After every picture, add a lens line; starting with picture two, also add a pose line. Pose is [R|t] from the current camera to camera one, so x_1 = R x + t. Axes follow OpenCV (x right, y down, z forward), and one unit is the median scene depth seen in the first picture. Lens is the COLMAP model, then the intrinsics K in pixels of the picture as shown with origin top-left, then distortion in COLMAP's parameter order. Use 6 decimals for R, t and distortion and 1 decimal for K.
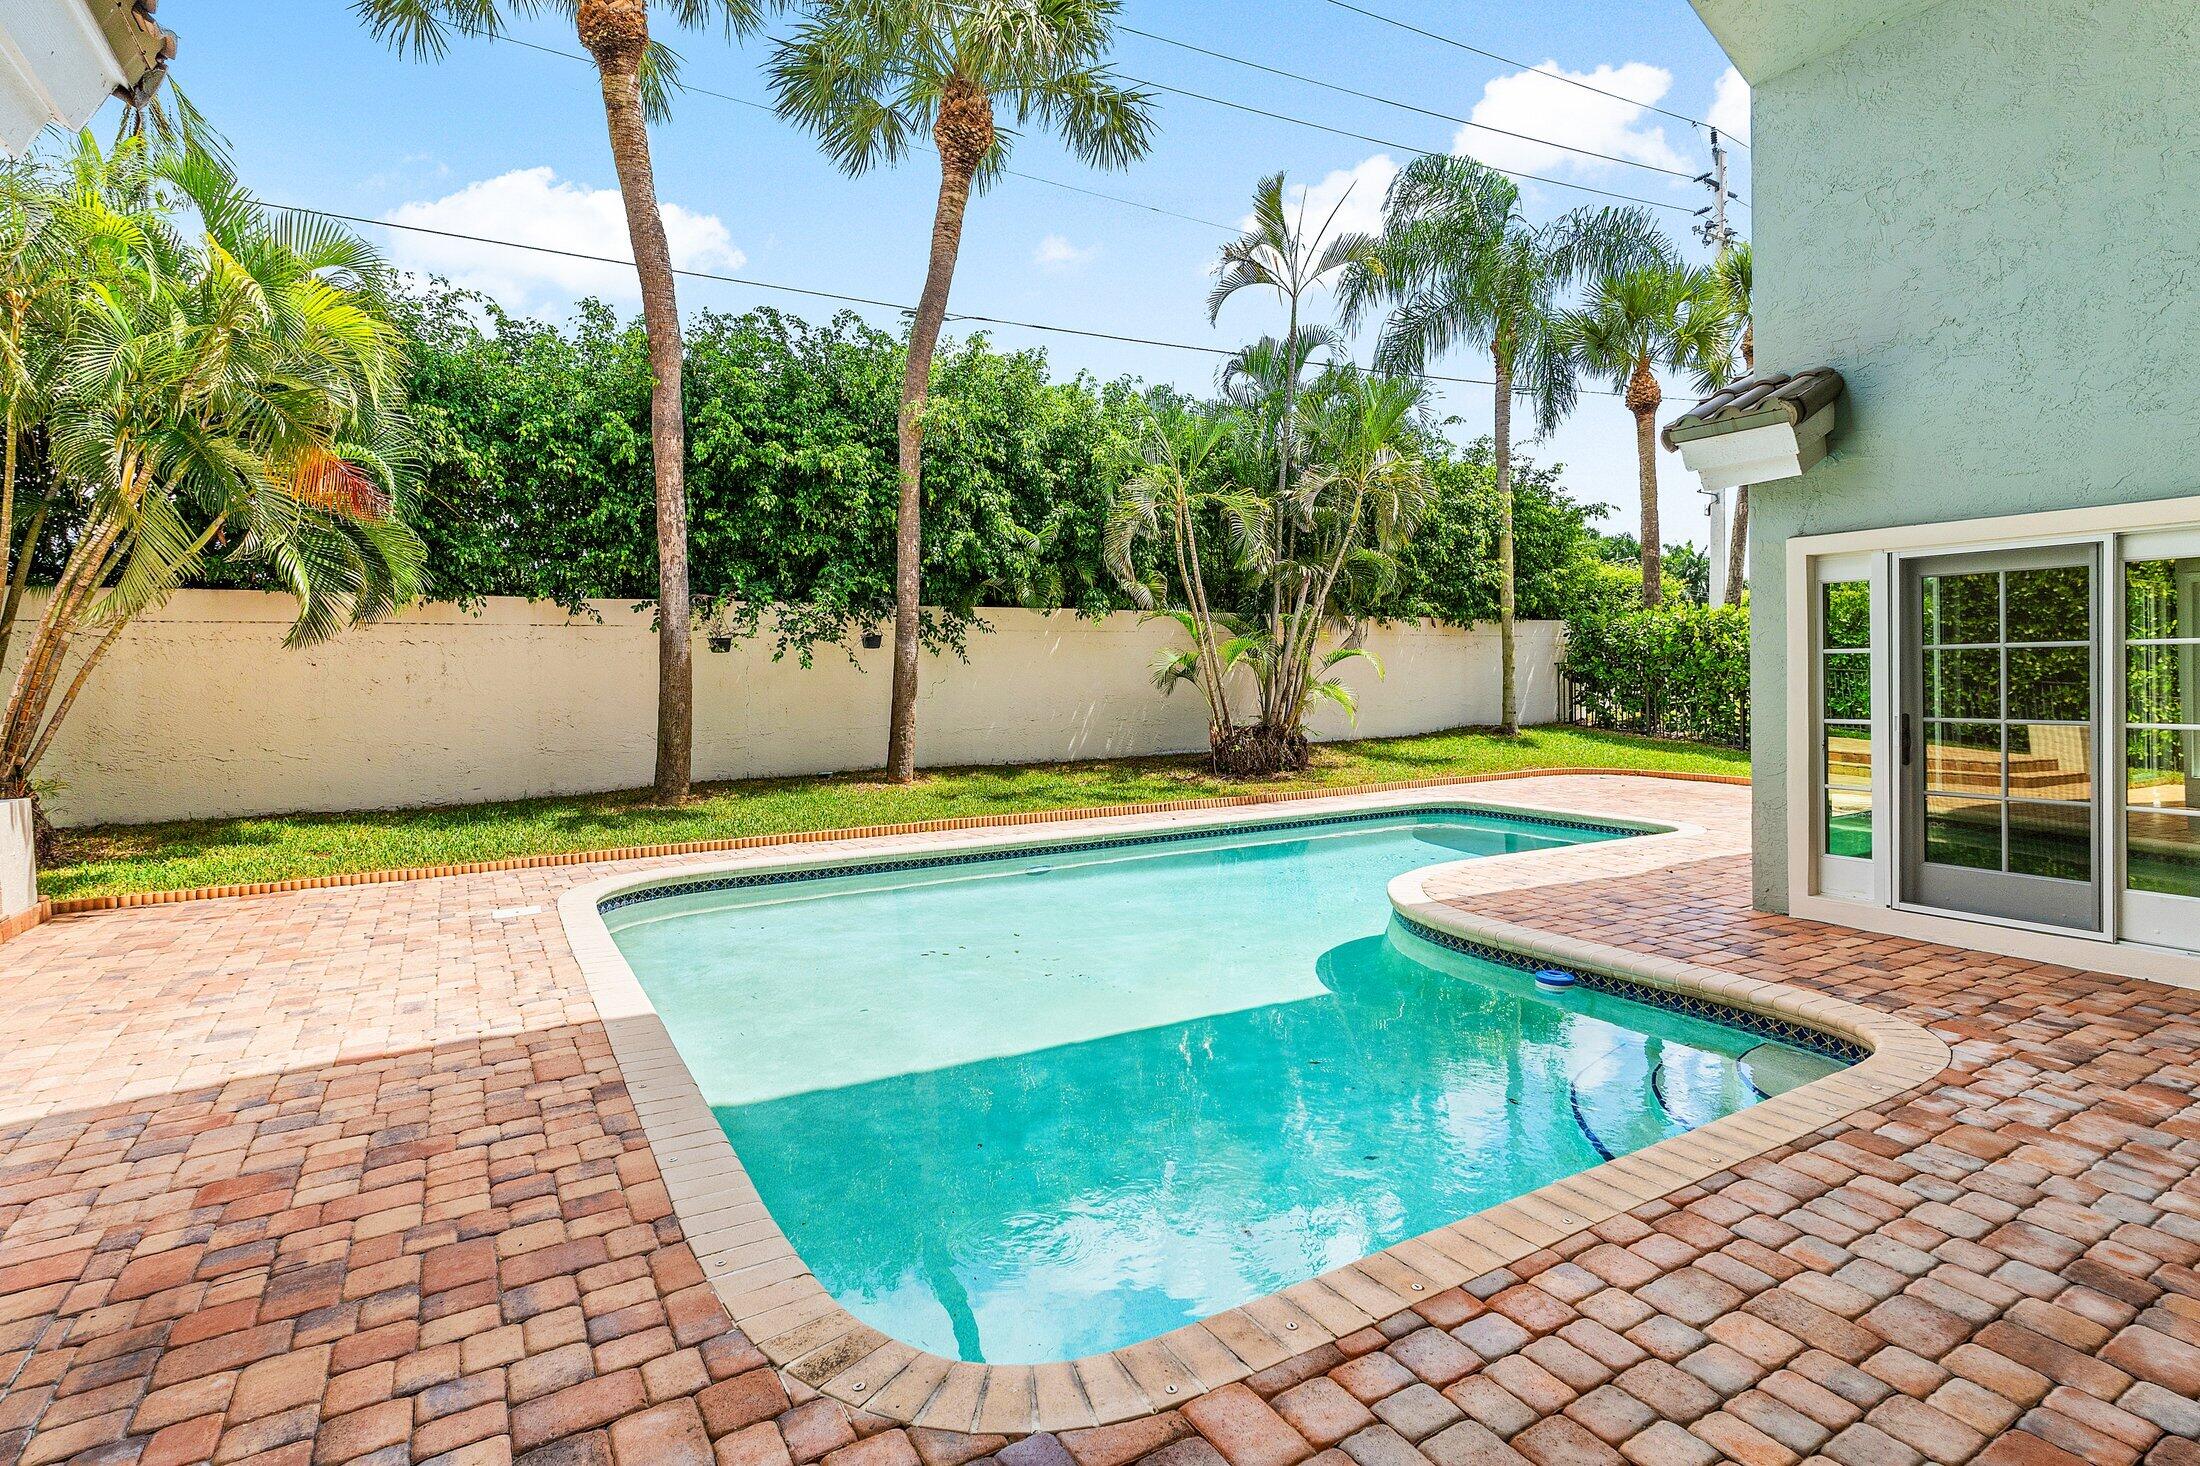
lens RADIAL K [[1080.5, 0, 1107.3], [0, 1080.5, 695.4], [0, 0, 1]] dist [0.001172, 0.000816]
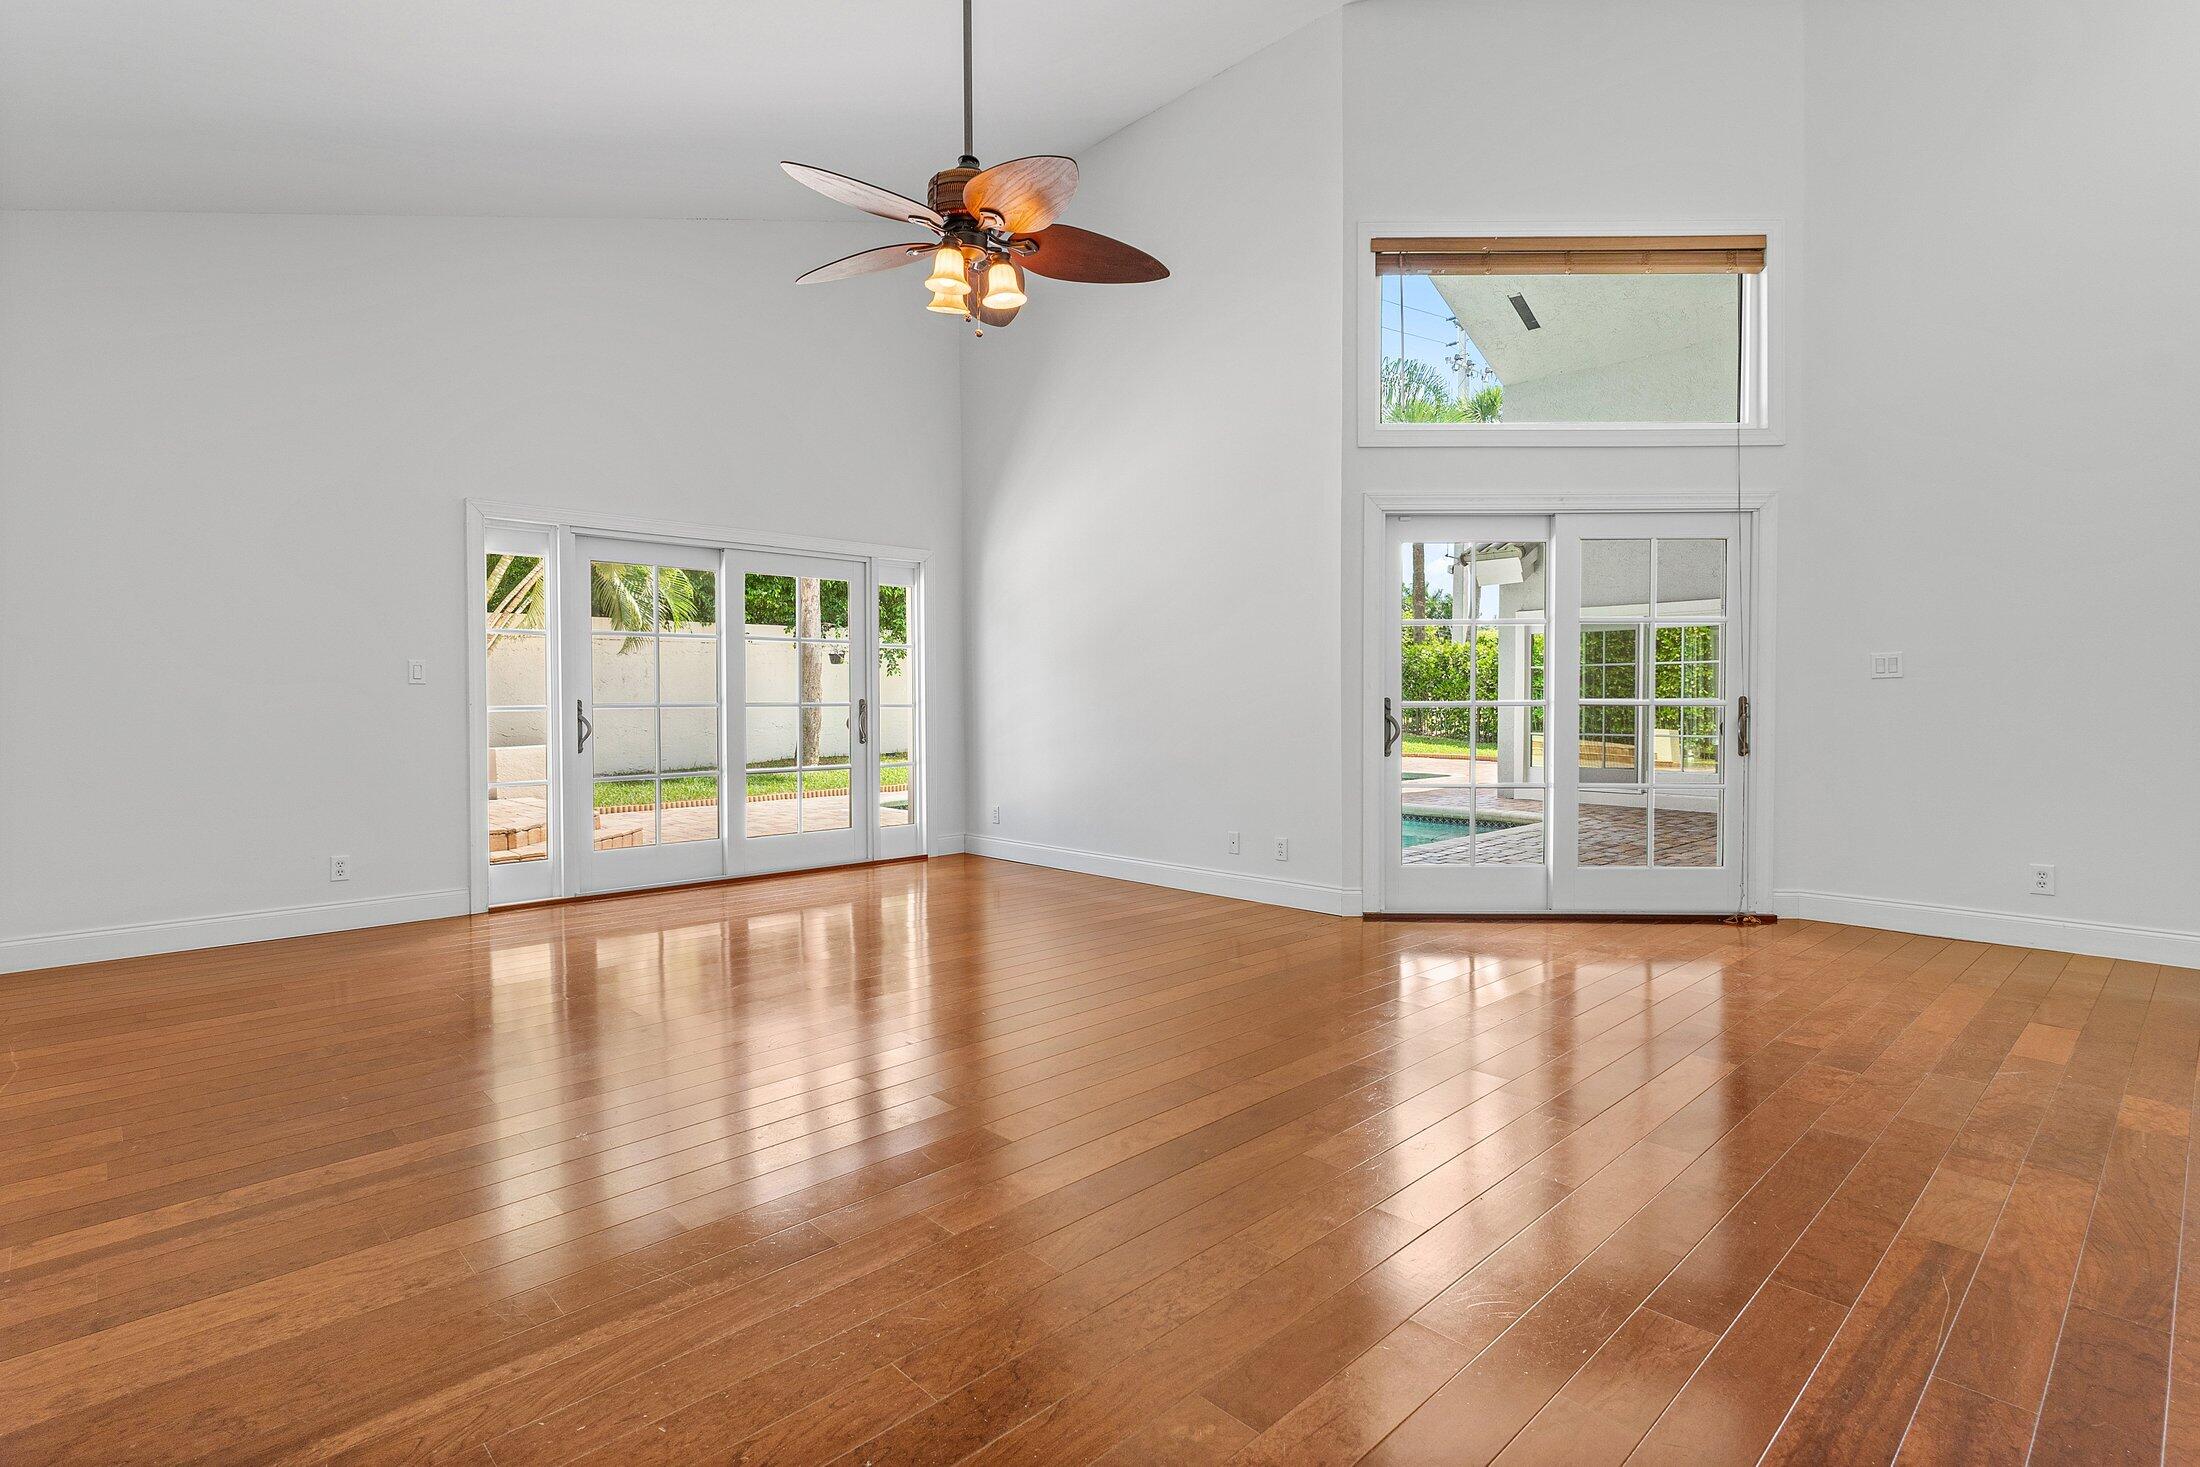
lens RADIAL K [[1074.5, 0, 1100.0], [0, 1074.5, 733.5], [0, 0, 1]] dist [-0.000914, 0.000067]
pose [[0.979242, 0.001099, 0.202692, -0.555121], [-0.003531, 0.999926, 0.011638, 0.064040], [-0.202665, -0.012112, 0.979173, -0.835558]]
